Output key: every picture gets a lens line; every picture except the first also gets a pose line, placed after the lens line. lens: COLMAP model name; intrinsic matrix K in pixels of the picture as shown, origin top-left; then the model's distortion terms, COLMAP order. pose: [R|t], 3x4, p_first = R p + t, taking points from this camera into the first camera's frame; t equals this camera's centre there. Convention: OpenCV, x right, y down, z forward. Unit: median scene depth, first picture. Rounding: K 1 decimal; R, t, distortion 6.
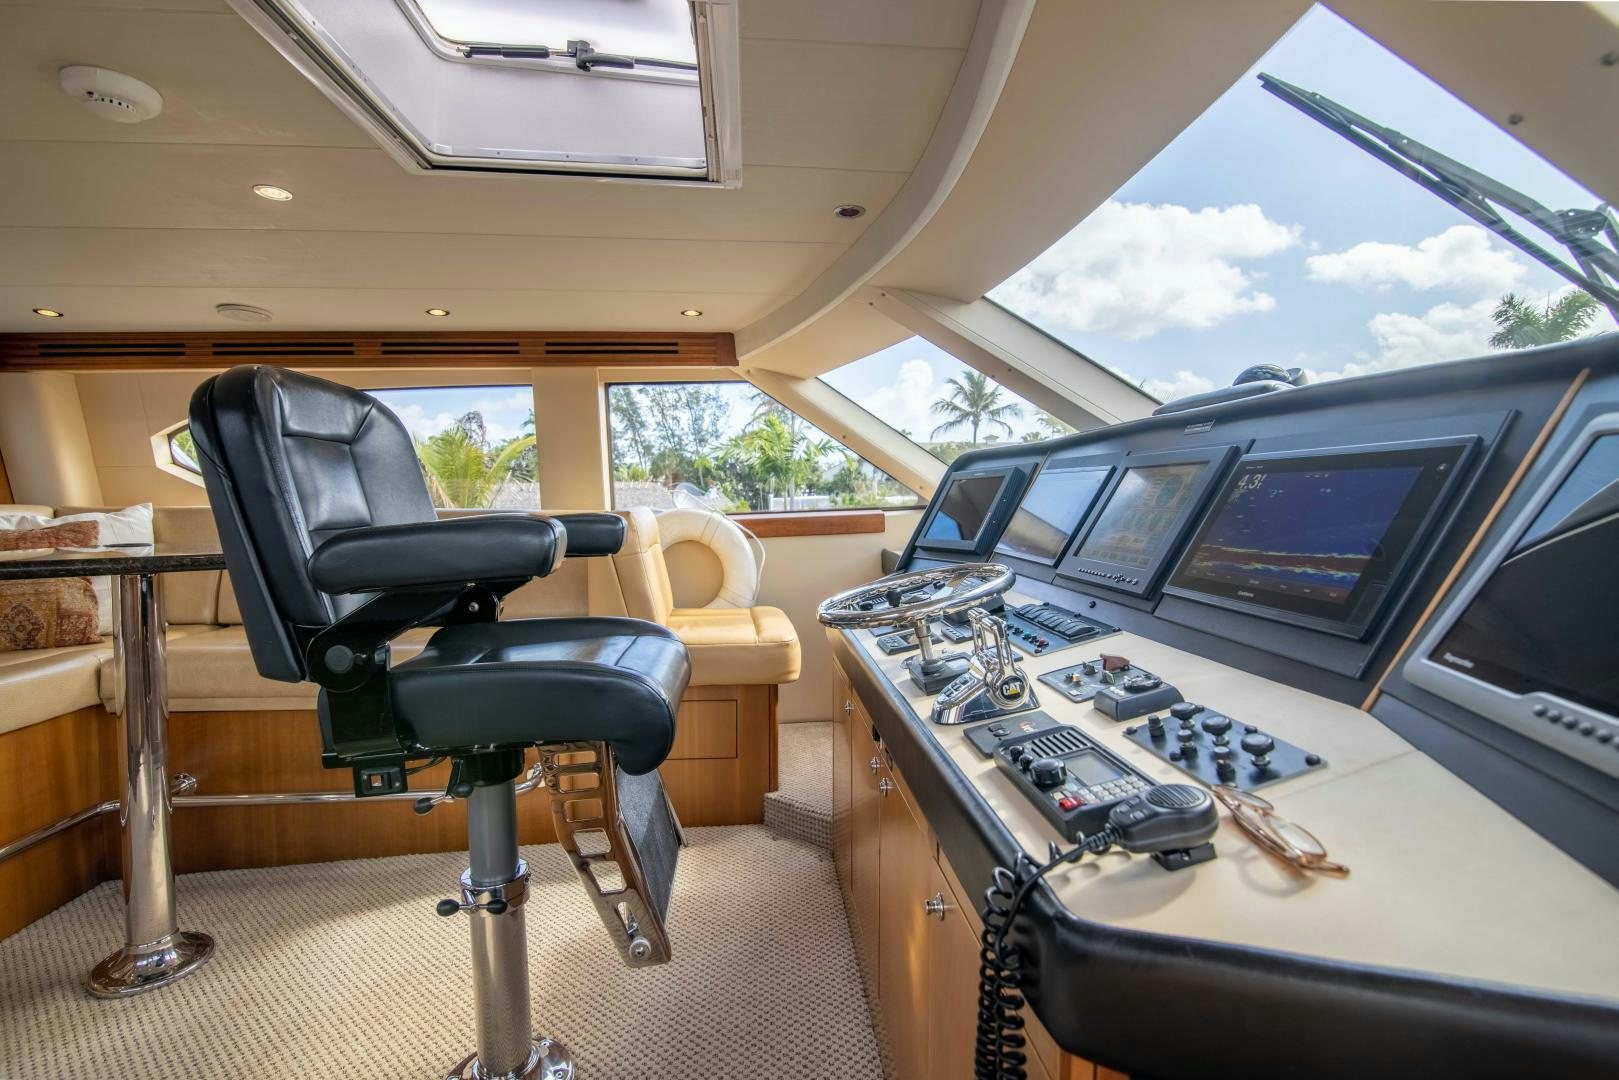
lens RADIAL K [[755.4, 0, 794.6], [0, 755.4, 534.5], [0, 0, 1]] dist [-0.016253, -0.000474]
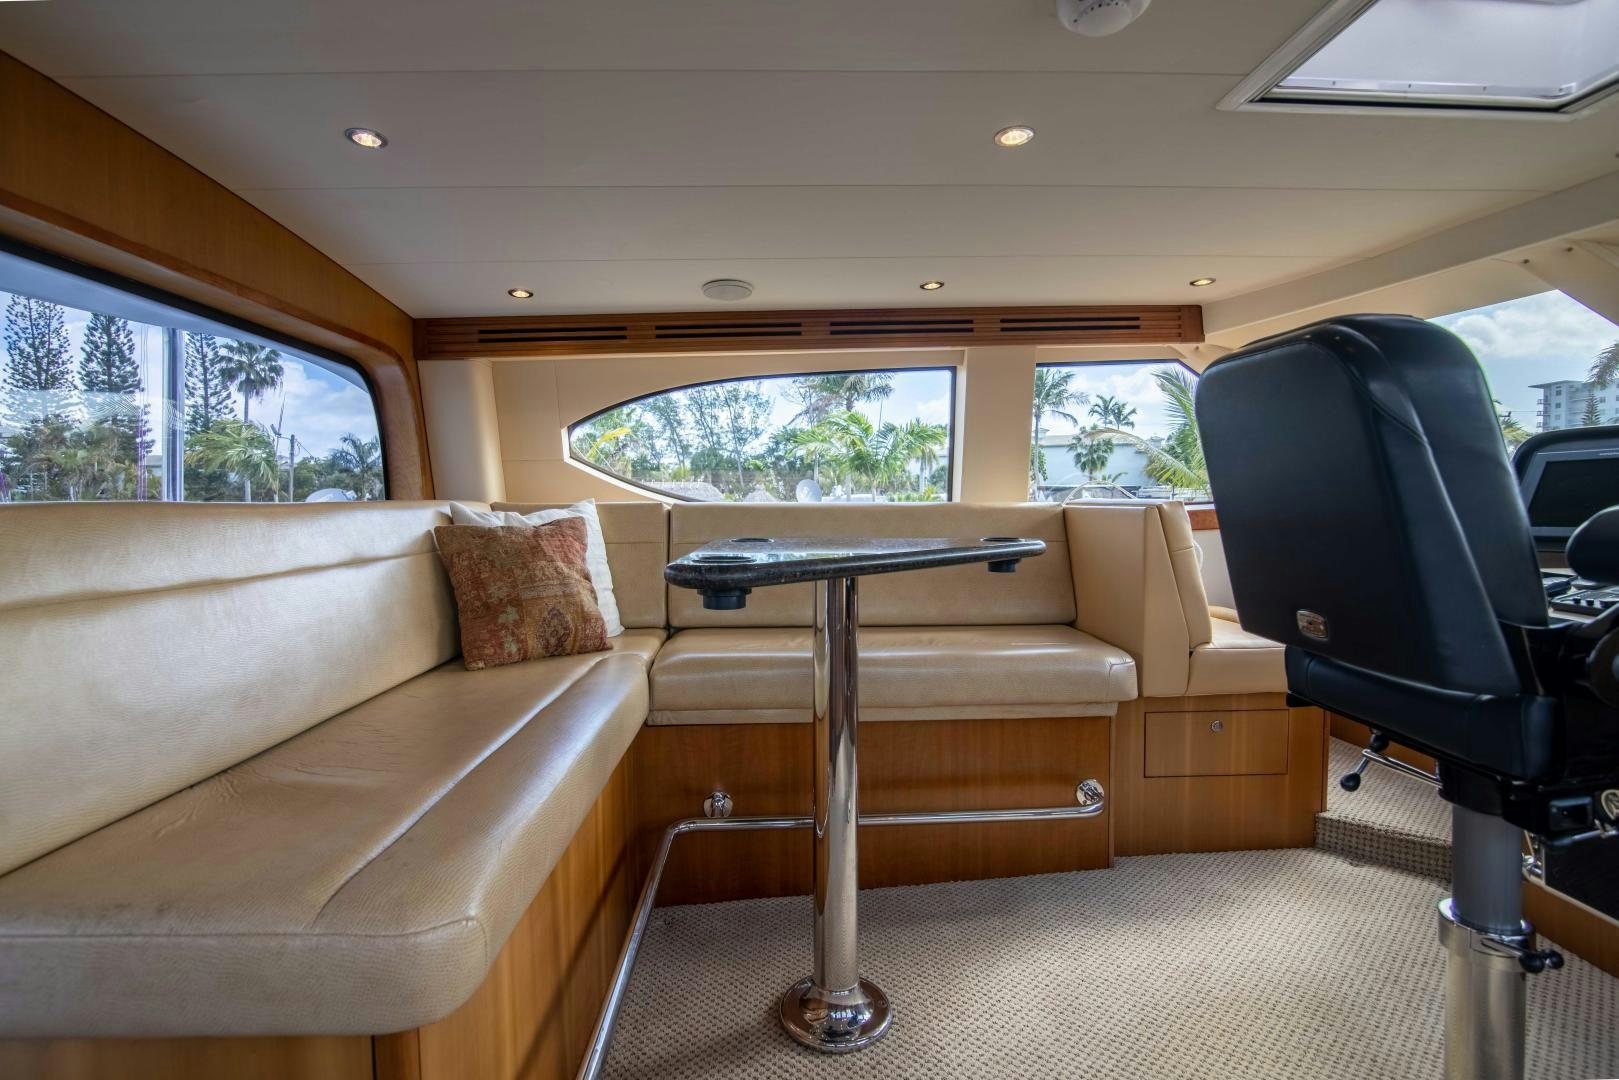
lens RADIAL K [[755.4, 0, 765.9], [0, 755.4, 544.2], [0, 0, 1]] dist [-0.016253, -0.000474]
pose [[0.998529, -0.007131, -0.053754, -0.120486], [0.007938, 0.999859, 0.014799, 0.000601], [0.053641, -0.015204, 0.998445, 0.013734]]
